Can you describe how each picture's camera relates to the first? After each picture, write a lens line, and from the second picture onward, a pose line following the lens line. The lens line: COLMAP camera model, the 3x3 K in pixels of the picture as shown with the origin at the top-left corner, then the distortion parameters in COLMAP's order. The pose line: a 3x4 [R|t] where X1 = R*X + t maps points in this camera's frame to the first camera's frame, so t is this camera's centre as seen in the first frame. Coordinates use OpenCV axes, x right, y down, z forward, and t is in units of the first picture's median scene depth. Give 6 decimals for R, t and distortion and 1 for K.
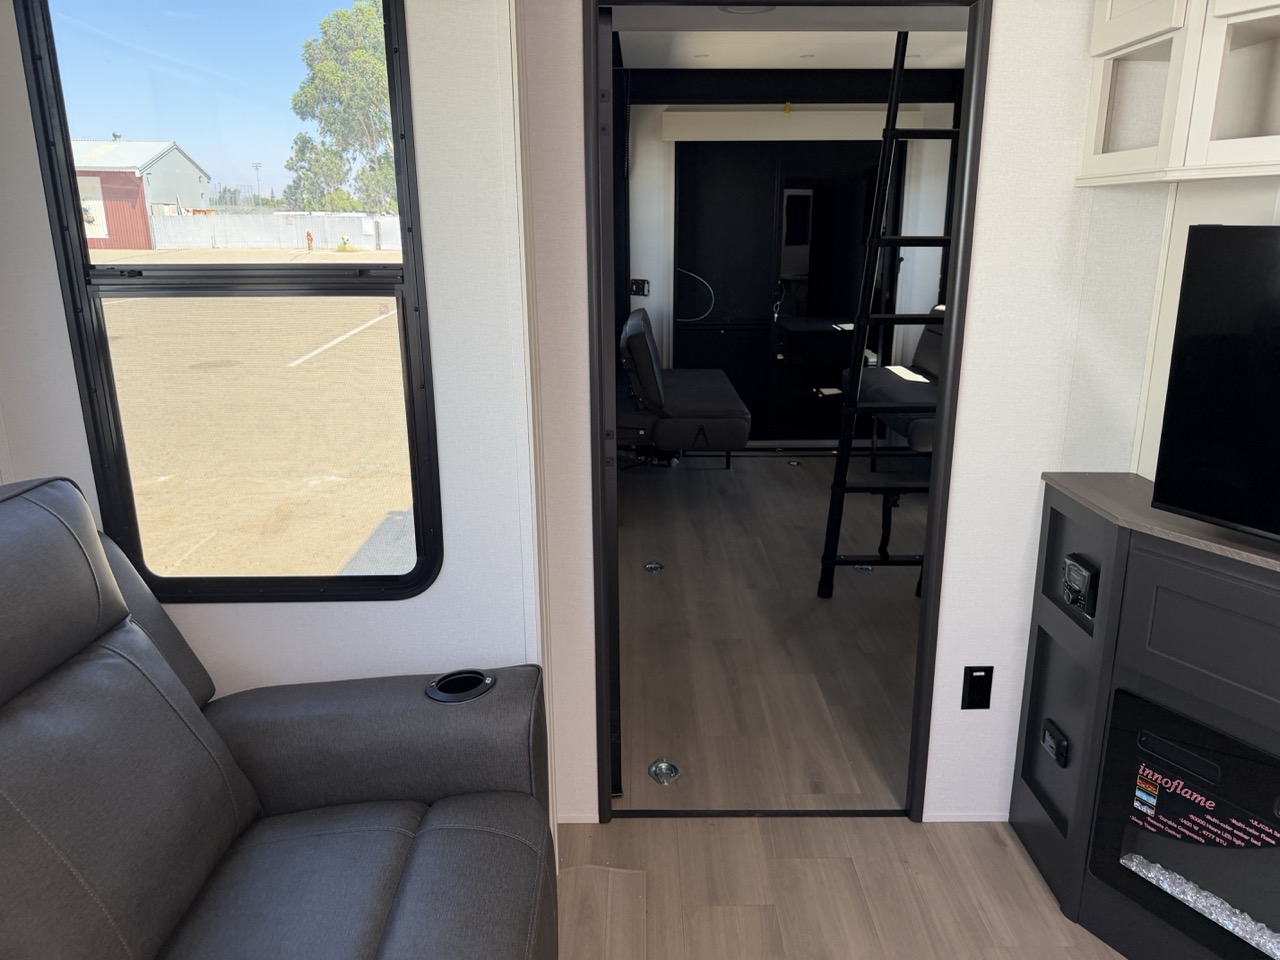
lens RADIAL K [[901.4, 0, 647.4], [0, 901.4, 479.2], [0, 0, 1]] dist [0.132322, -0.150550]
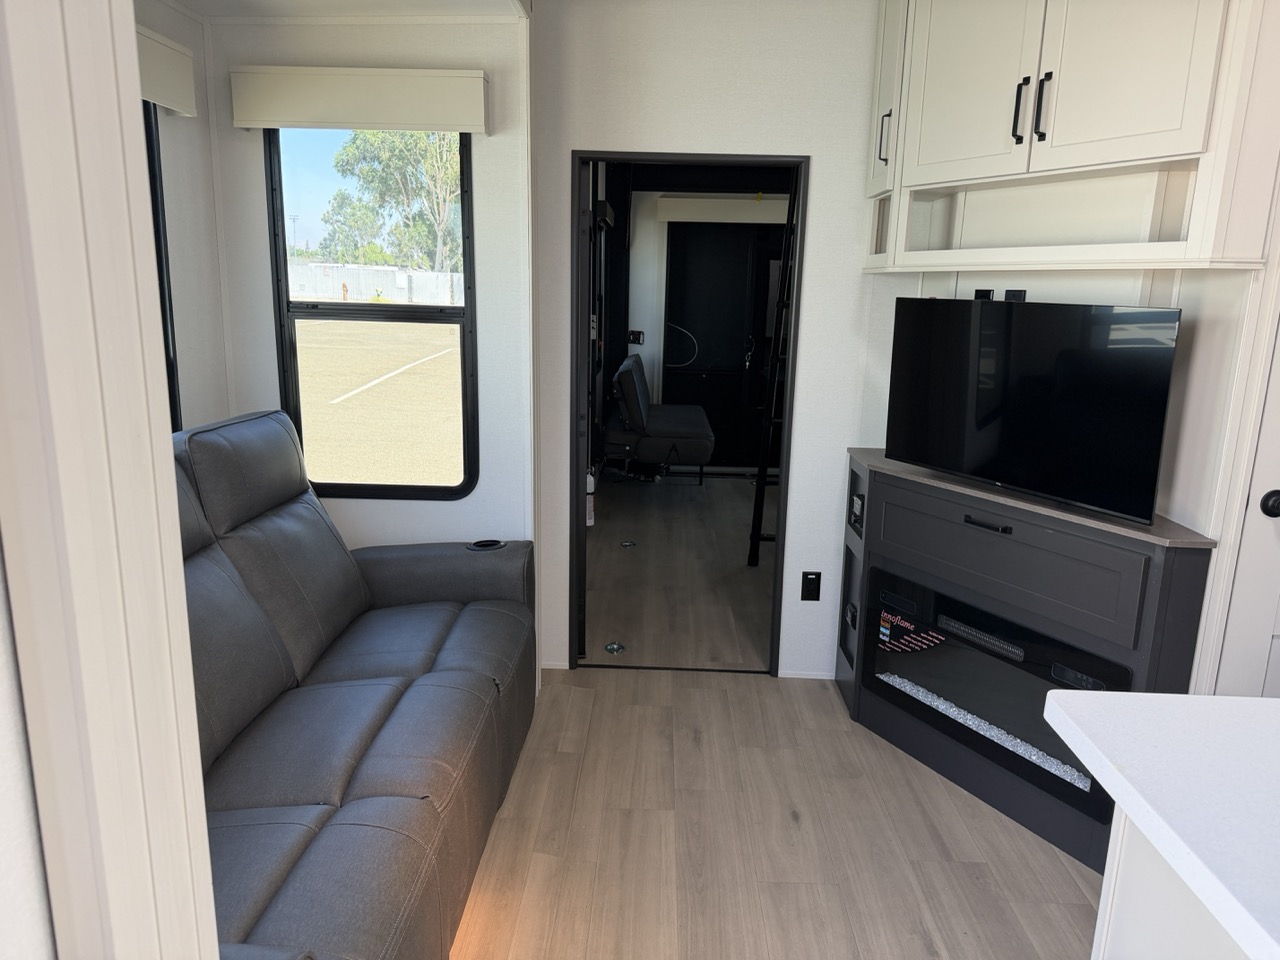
lens RADIAL K [[931.7, 0, 644.8], [0, 931.7, 489.6], [0, 0, 1]] dist [0.168745, -0.002867]
pose [[0.999076, 0.033146, -0.027341, 0.053223], [-0.034678, 0.997736, -0.057630, 0.077661], [0.025369, 0.058524, 0.997964, -0.292440]]
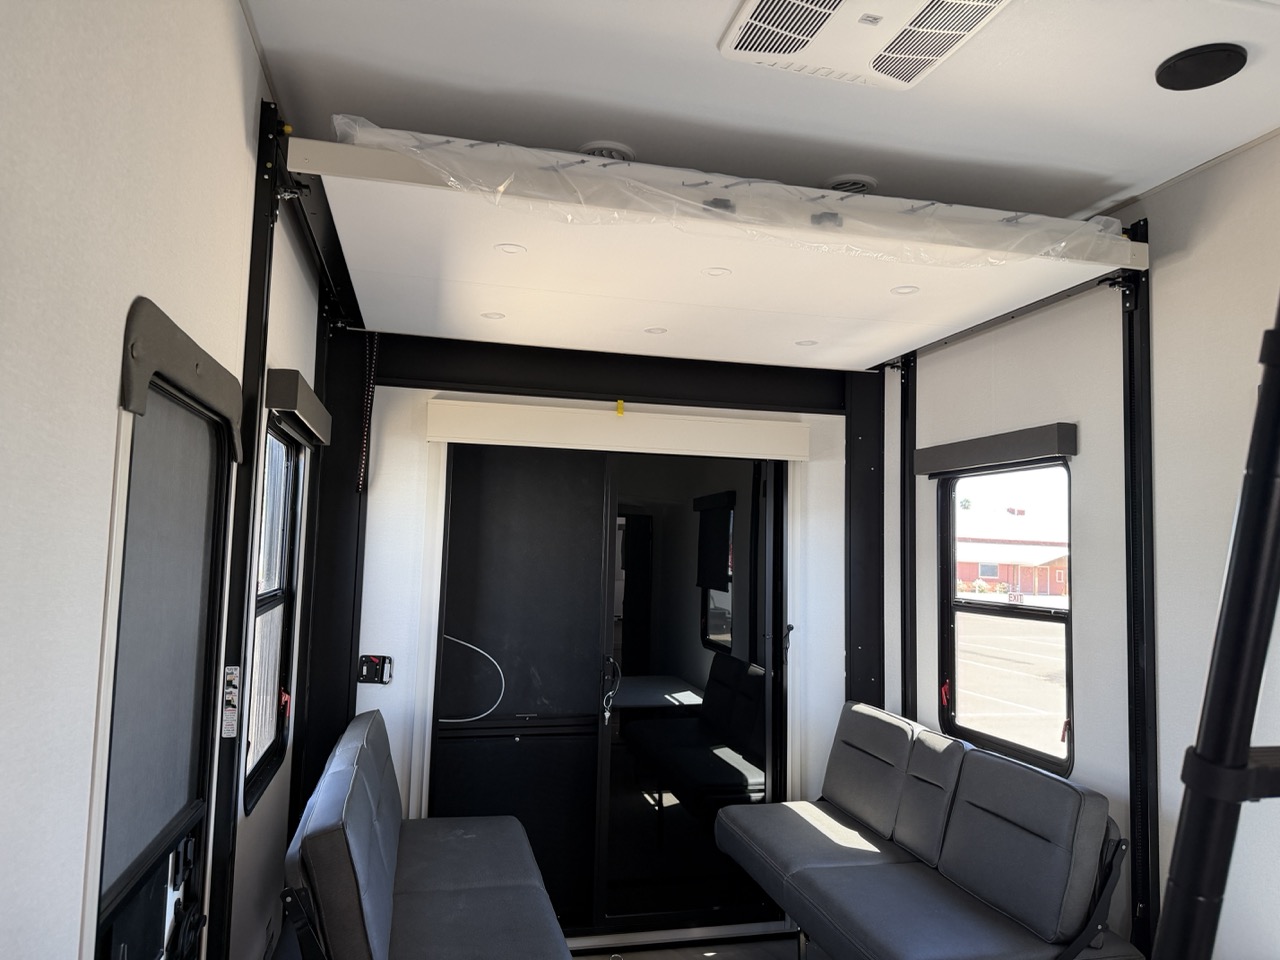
lens RADIAL K [[901.4, 0, 647.4], [0, 901.4, 479.2], [0, 0, 1]] dist [0.132322, -0.150550]
pose [[0.972928, 0.046162, 0.226453, 0.027392], [0.032965, 0.942111, -0.333676, -0.150850], [-0.228747, 0.332107, 0.915084, 0.463816]]
